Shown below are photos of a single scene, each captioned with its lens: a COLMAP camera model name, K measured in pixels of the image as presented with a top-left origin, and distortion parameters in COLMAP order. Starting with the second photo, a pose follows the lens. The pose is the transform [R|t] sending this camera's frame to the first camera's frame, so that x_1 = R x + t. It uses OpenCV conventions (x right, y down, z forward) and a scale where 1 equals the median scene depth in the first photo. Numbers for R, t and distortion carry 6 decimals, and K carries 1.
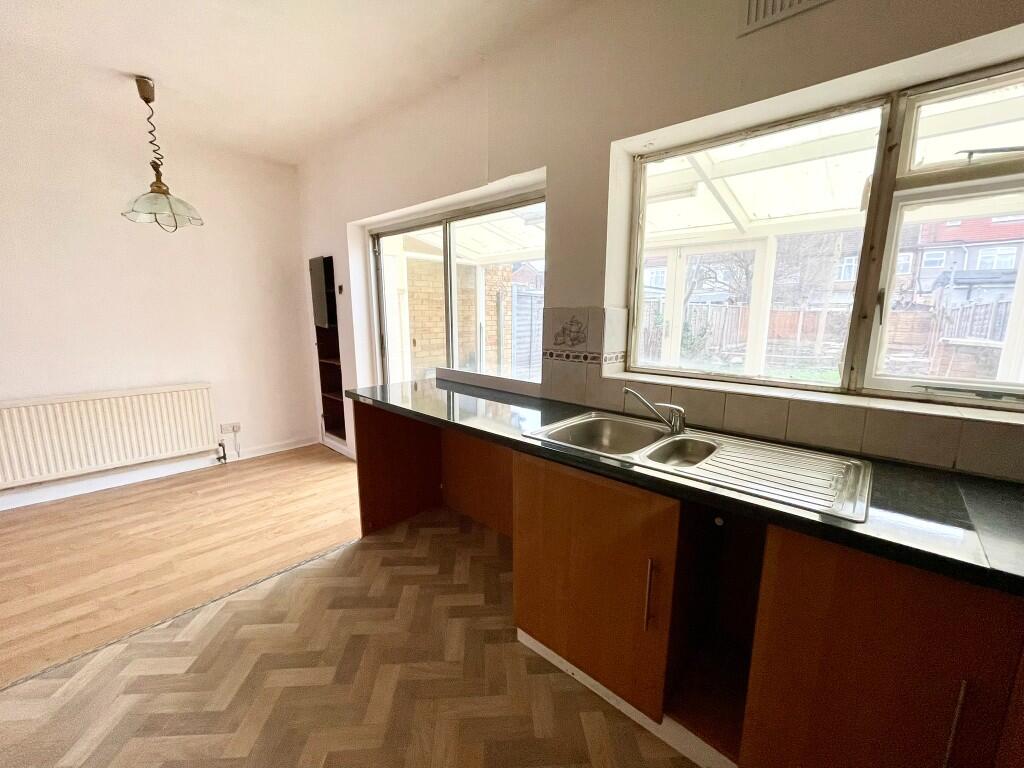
lens RADIAL K [[413.5, 0, 513.3], [0, 413.5, 383.5], [0, 0, 1]] dist [-0.000609, -0.000572]
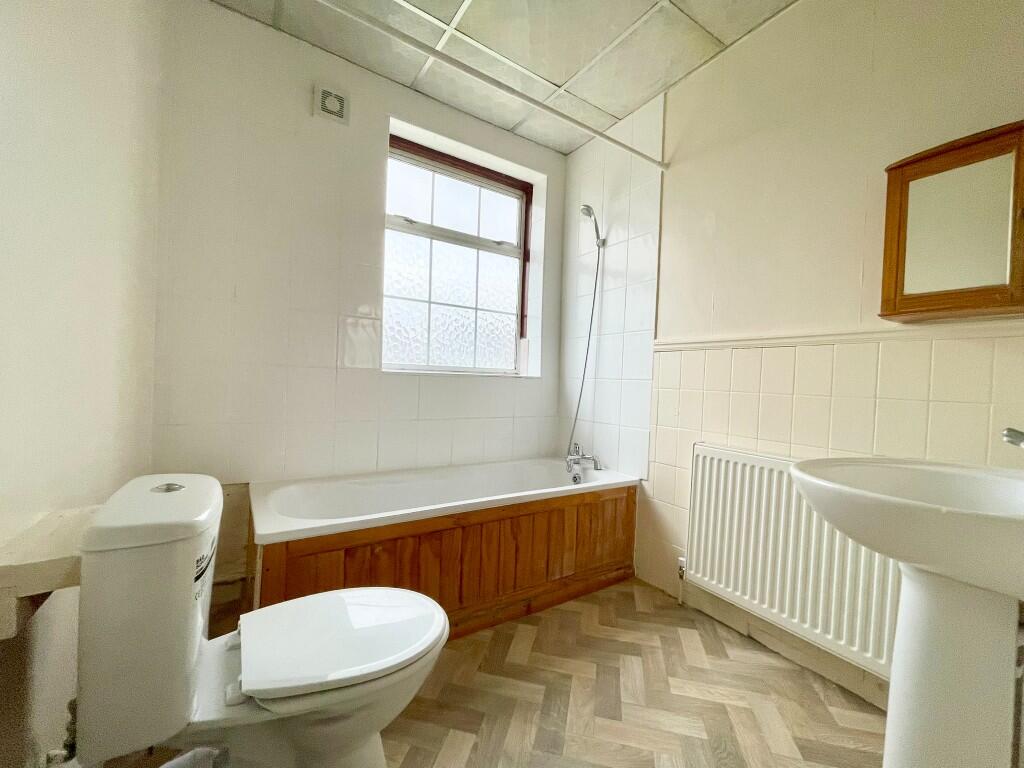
lens RADIAL K [[413.5, 0, 517.1], [0, 413.5, 385.4], [0, 0, 1]] dist [-0.000609, -0.000572]
pose [[0.268626, -0.001398, 0.963243, -1.140610], [0.116181, 0.992745, -0.030960, 0.083186], [-0.956212, 0.120228, 0.266840, 0.502821]]
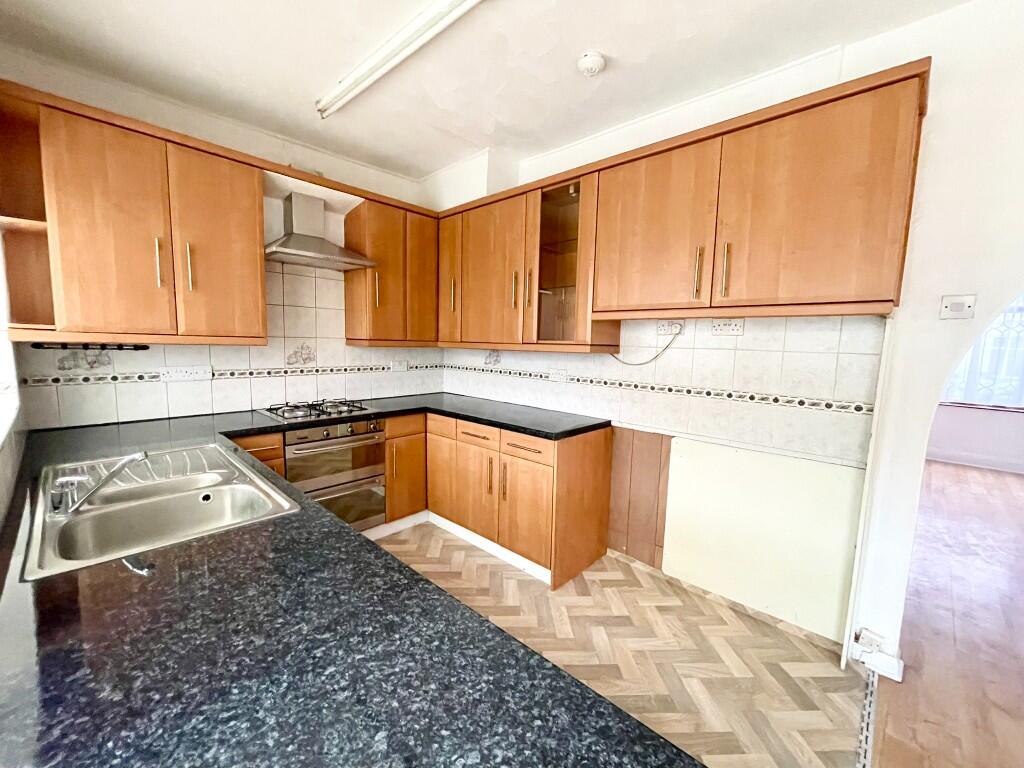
lens RADIAL K [[413.5, 0, 512.8], [0, 413.5, 384.3], [0, 0, 1]] dist [-0.000609, -0.000572]
pose [[-0.999402, -0.033581, 0.008233, -0.279833], [-0.030066, 0.961641, 0.272658, -0.242985], [-0.017073, 0.272248, -0.962076, 1.270269]]
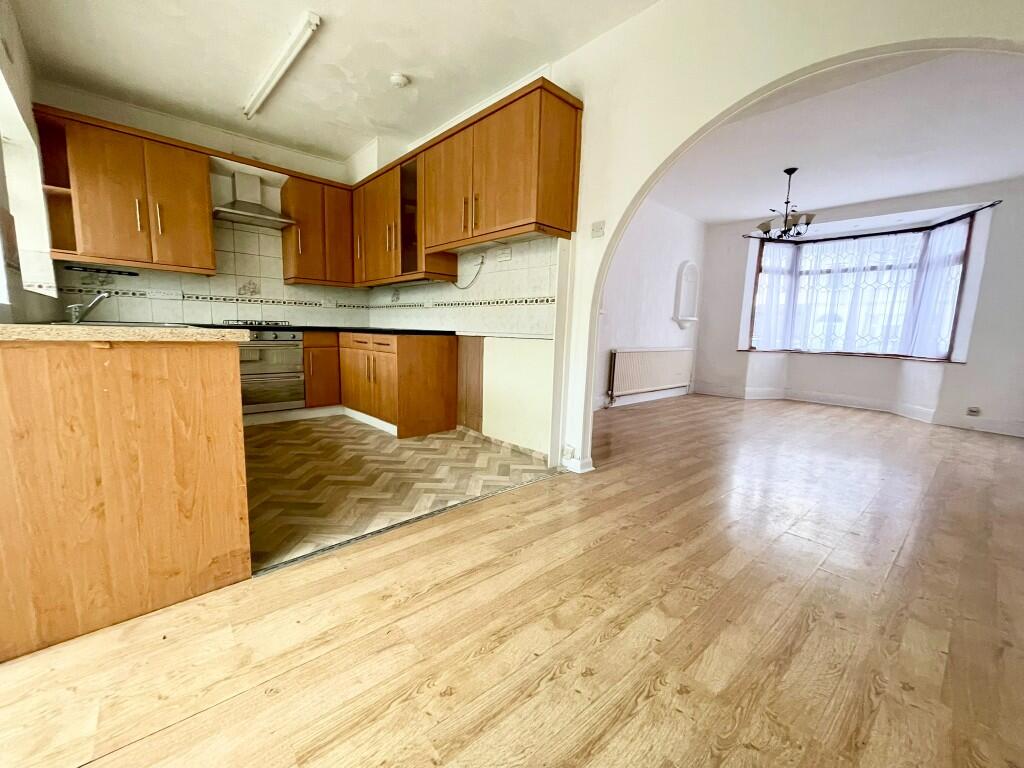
lens RADIAL K [[413.5, 0, 514.2], [0, 413.5, 383.9], [0, 0, 1]] dist [-0.000609, -0.000572]
pose [[-0.996572, -0.043570, 0.070320, -0.975043], [-0.020979, 0.955378, 0.294639, -0.109009], [-0.080020, 0.292154, -0.953018, 1.824461]]
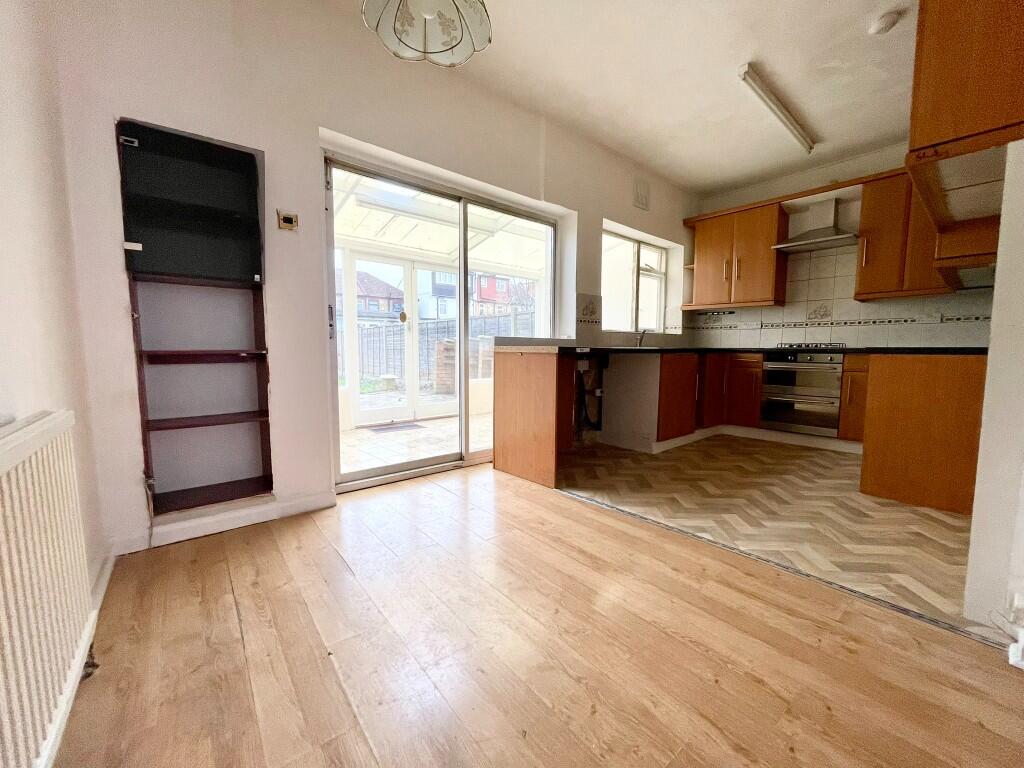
lens RADIAL K [[413.5, 0, 512.3], [0, 413.5, 382.7], [0, 0, 1]] dist [-0.000609, -0.000572]
pose [[0.122676, -0.088798, 0.988466, -1.742585], [0.165168, 0.983926, 0.067892, 0.018803], [-0.978606, 0.154935, 0.135371, 1.144681]]
